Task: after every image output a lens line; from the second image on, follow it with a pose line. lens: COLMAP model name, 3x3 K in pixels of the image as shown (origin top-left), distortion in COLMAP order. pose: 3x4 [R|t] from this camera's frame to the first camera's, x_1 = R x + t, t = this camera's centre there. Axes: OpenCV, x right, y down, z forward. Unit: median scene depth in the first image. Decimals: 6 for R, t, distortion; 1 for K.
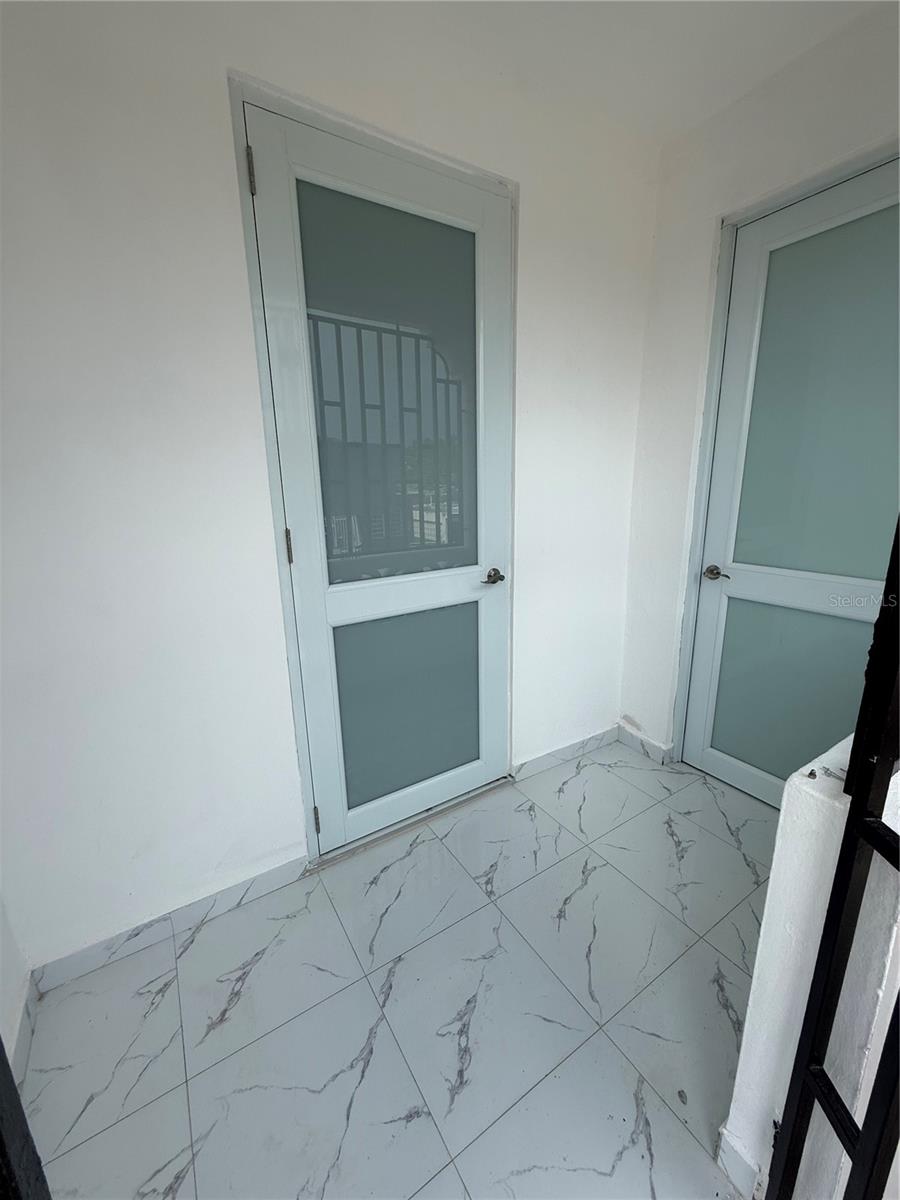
lens RADIAL K [[479.8, 0, 448.0], [0, 479.8, 595.4], [0, 0, 1]] dist [-0.000433, 0.000018]
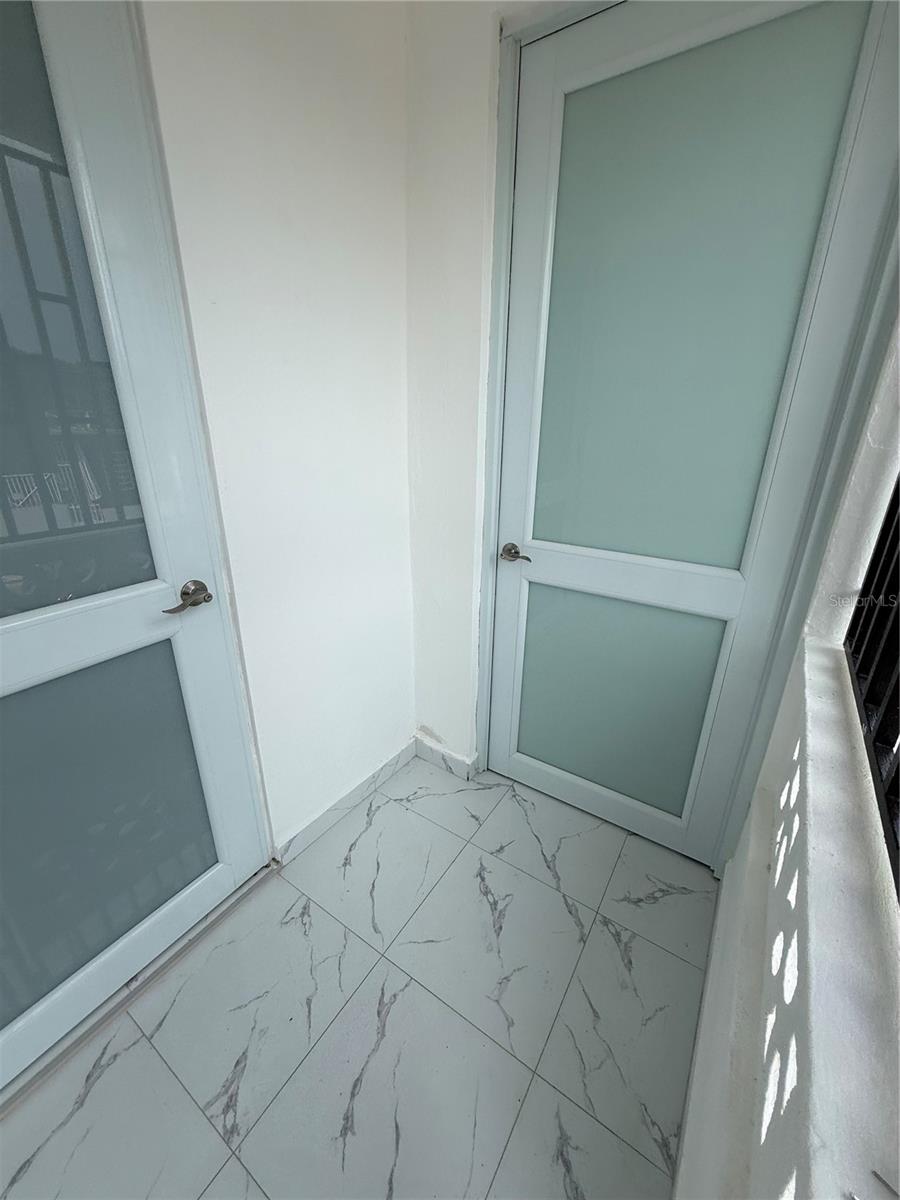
lens RADIAL K [[479.8, 0, 448.0], [0, 479.8, 595.4], [0, 0, 1]] dist [-0.000433, 0.000018]
pose [[0.913992, -0.113123, 0.389643, 0.142303], [0.067656, 0.989393, 0.128545, -0.087307], [-0.400051, -0.091128, 0.911951, 0.316334]]
